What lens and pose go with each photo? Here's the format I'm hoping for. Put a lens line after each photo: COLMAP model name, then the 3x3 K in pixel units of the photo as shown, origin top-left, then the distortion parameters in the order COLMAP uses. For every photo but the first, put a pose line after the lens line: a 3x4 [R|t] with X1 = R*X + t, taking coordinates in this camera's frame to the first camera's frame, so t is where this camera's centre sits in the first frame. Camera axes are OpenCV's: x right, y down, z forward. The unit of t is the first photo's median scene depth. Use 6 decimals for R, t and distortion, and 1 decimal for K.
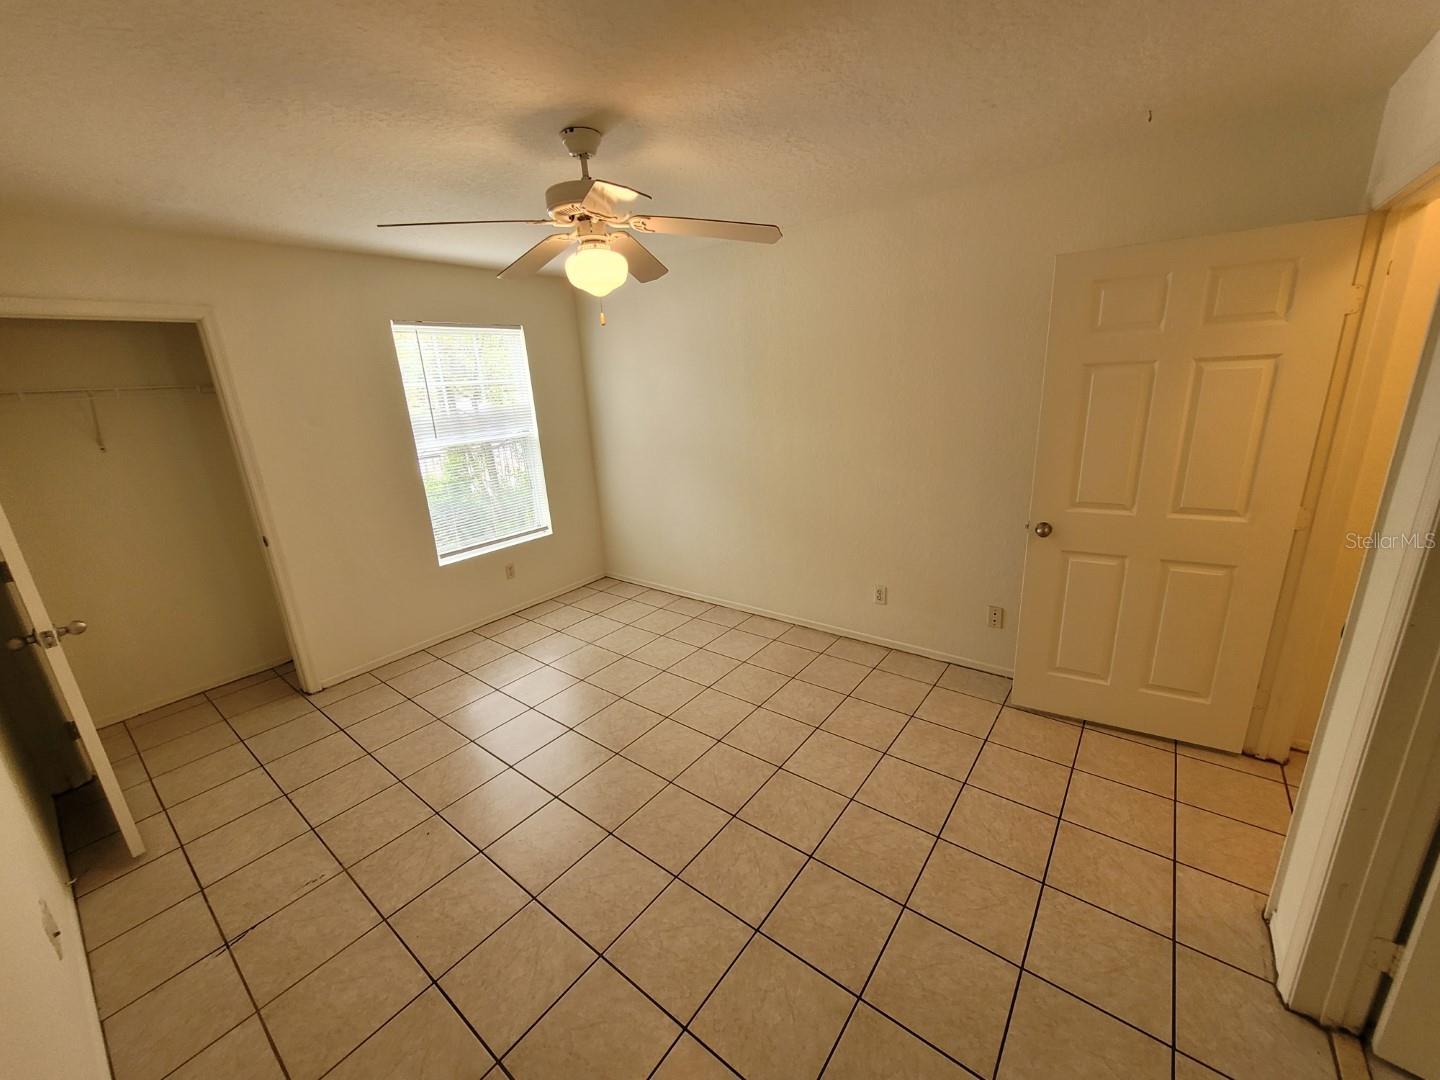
lens RADIAL K [[562.4, 0, 717.1], [0, 562.4, 539.5], [0, 0, 1]] dist [-0.001174, 0.000061]
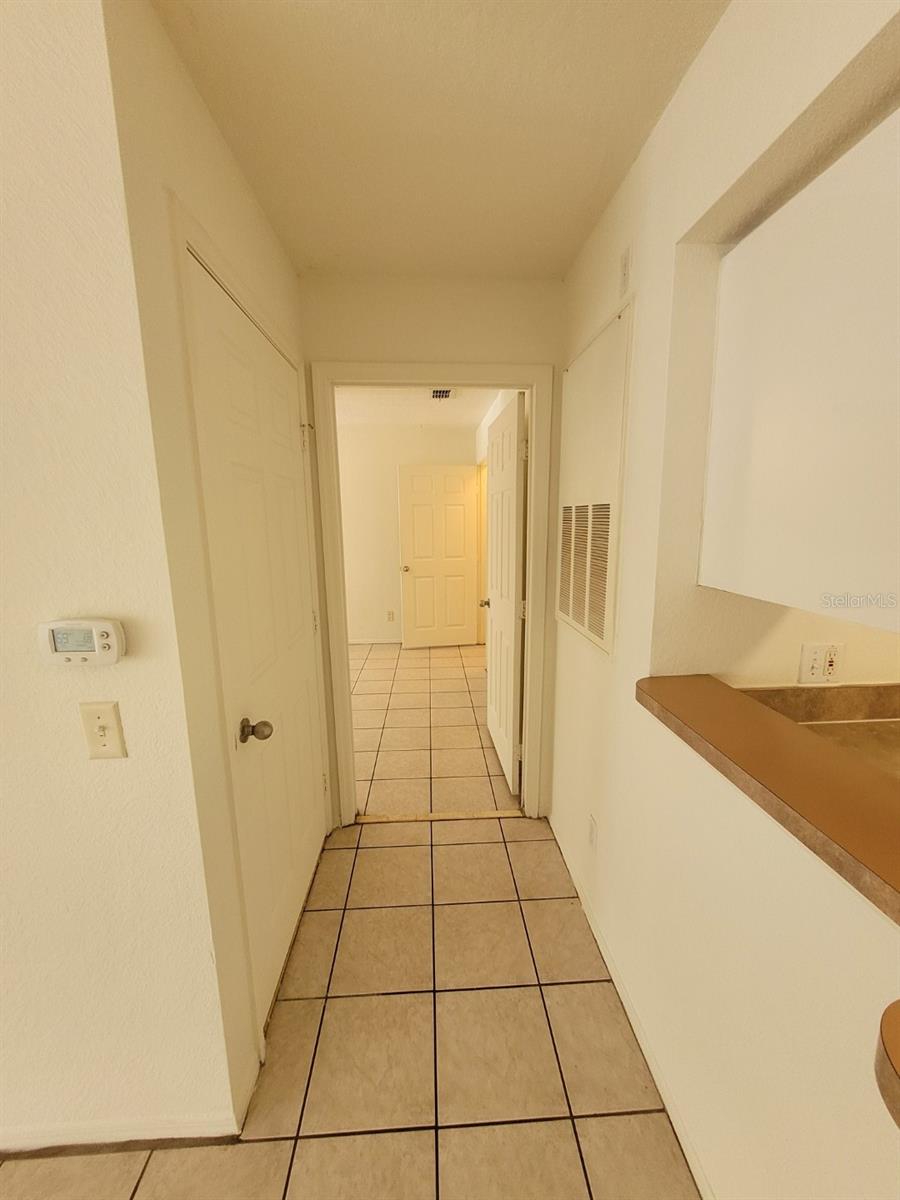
lens RADIAL K [[468.7, 0, 455.3], [0, 468.7, 593.4], [0, 0, 1]] dist [-0.001174, 0.000061]
pose [[0.758004, -0.050569, 0.650286, -0.657896], [0.146145, 0.984809, -0.093770, 0.342410], [-0.635666, 0.166114, 0.753880, -0.739059]]
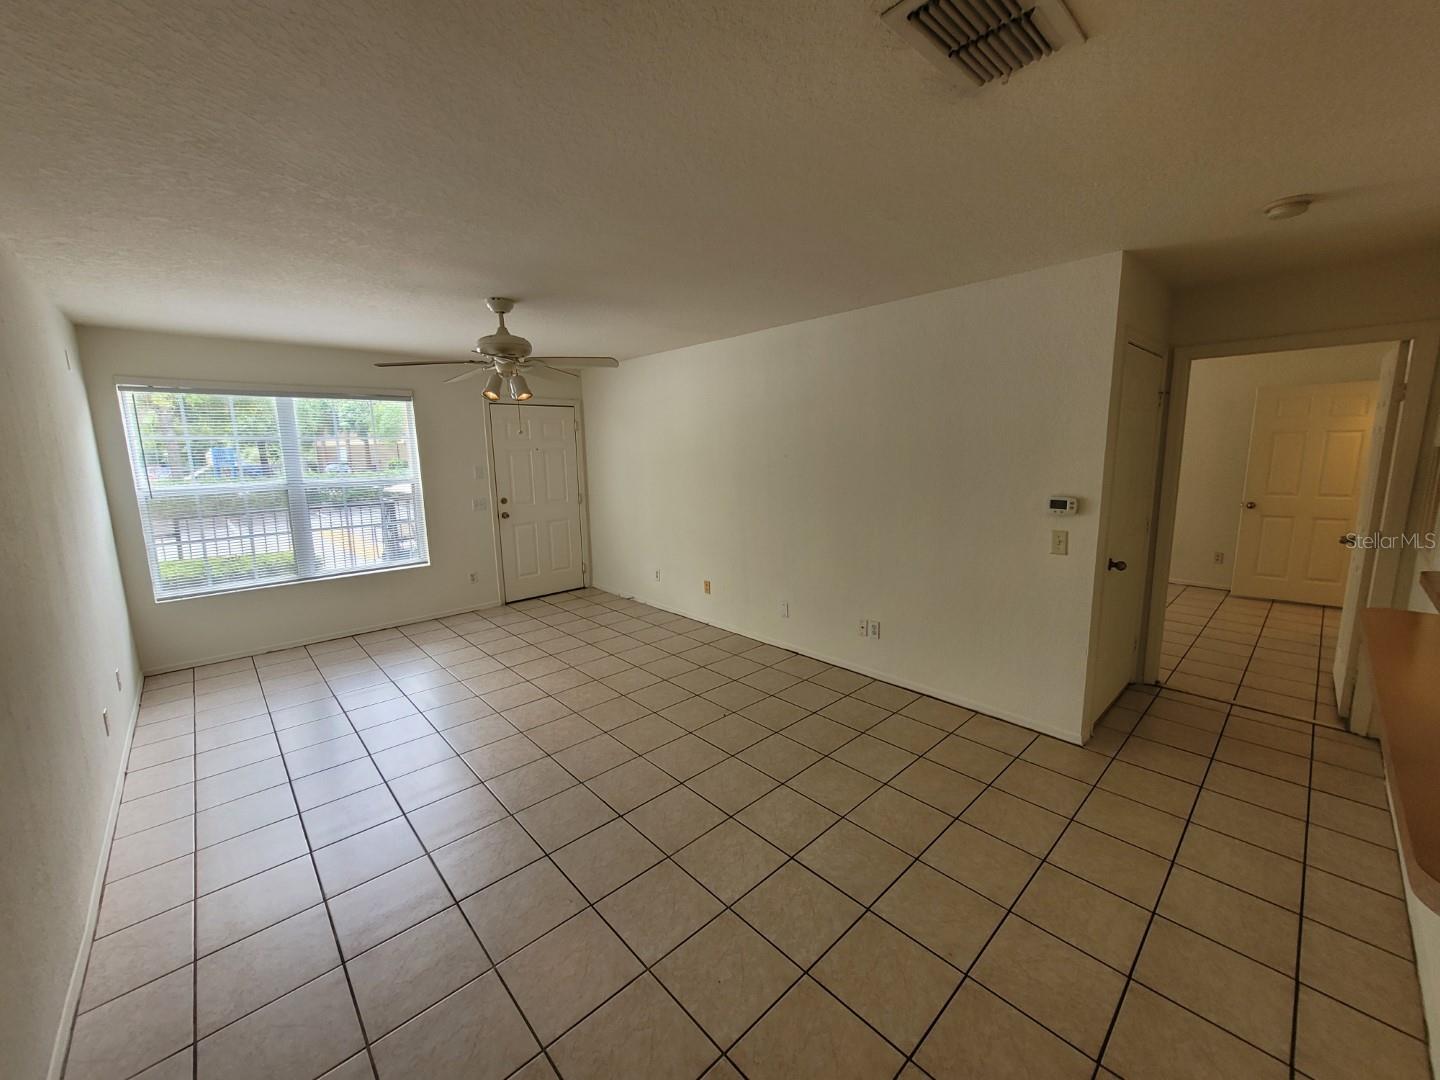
lens RADIAL K [[562.4, 0, 722.6], [0, 562.4, 535.9], [0, 0, 1]] dist [-0.001174, 0.000061]
pose [[0.984458, 0.069913, -0.161106, -1.166467], [-0.088480, 0.989861, -0.111111, 0.567433], [0.151704, 0.123639, 0.980663, -1.550946]]
